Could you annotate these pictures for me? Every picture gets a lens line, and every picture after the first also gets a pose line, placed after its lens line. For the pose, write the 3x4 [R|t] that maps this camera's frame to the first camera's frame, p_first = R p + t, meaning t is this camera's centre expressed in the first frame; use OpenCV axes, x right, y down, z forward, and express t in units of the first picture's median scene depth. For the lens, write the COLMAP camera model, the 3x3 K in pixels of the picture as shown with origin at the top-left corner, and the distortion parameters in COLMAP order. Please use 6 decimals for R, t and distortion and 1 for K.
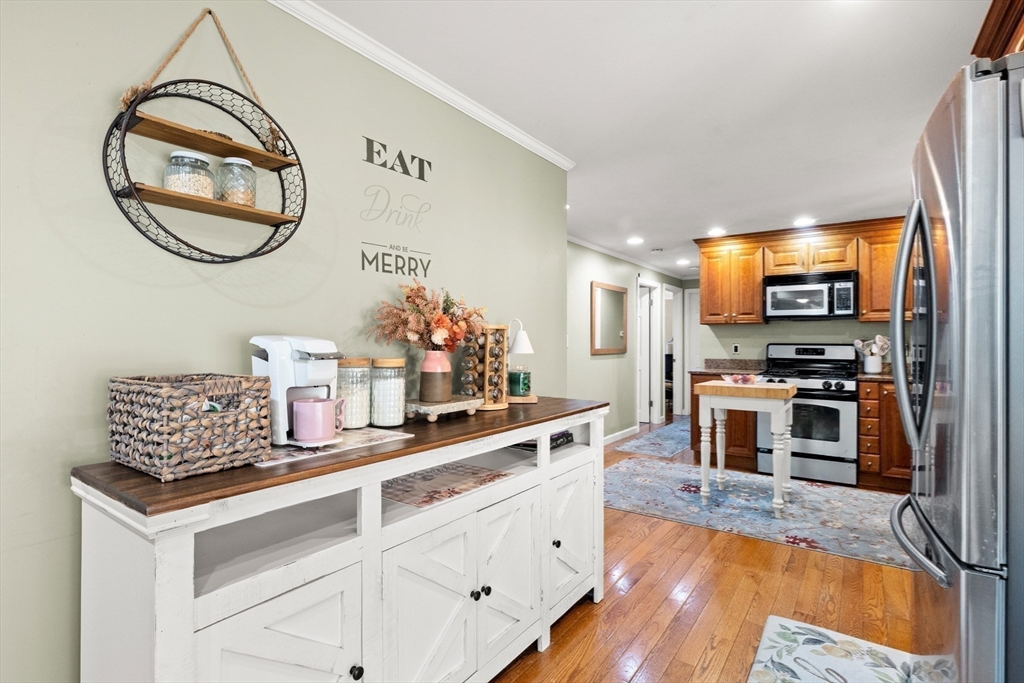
lens RADIAL K [[500.6, 0, 513.7], [0, 500.6, 334.8], [0, 0, 1]] dist [-0.004166, -0.001152]
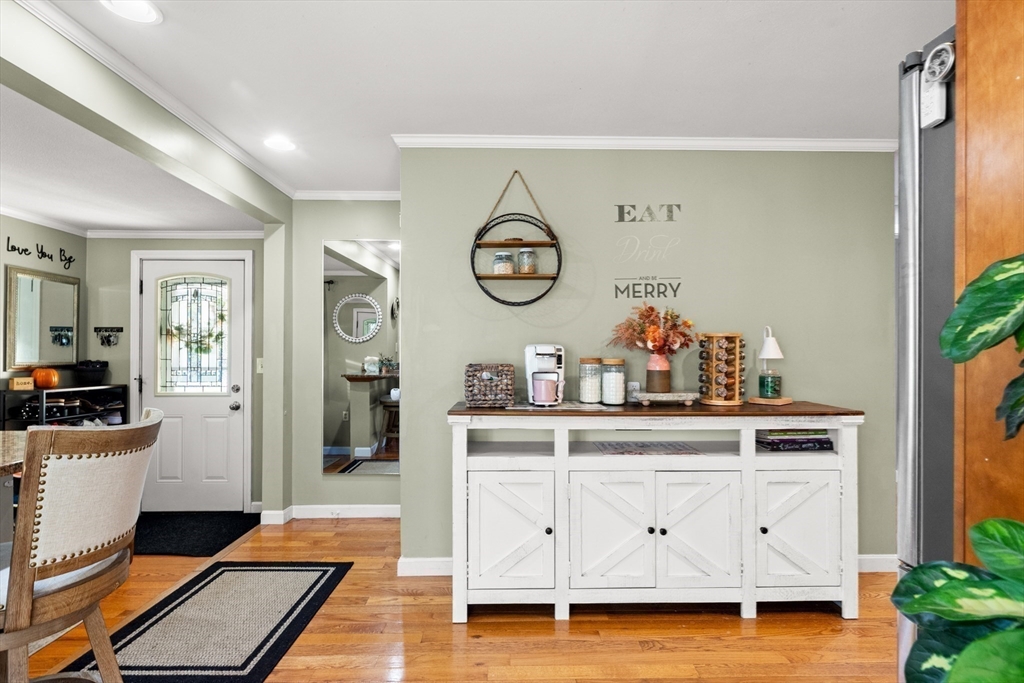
lens RADIAL K [[567.6, 0, 510.3], [0, 567.6, 348.2], [0, 0, 1]] dist [0.007566, -0.000516]
pose [[0.568622, -0.009924, -0.822539, 0.314080], [0.011519, 0.999925, -0.004101, 0.006451], [0.822519, -0.007143, 0.568693, -0.065742]]
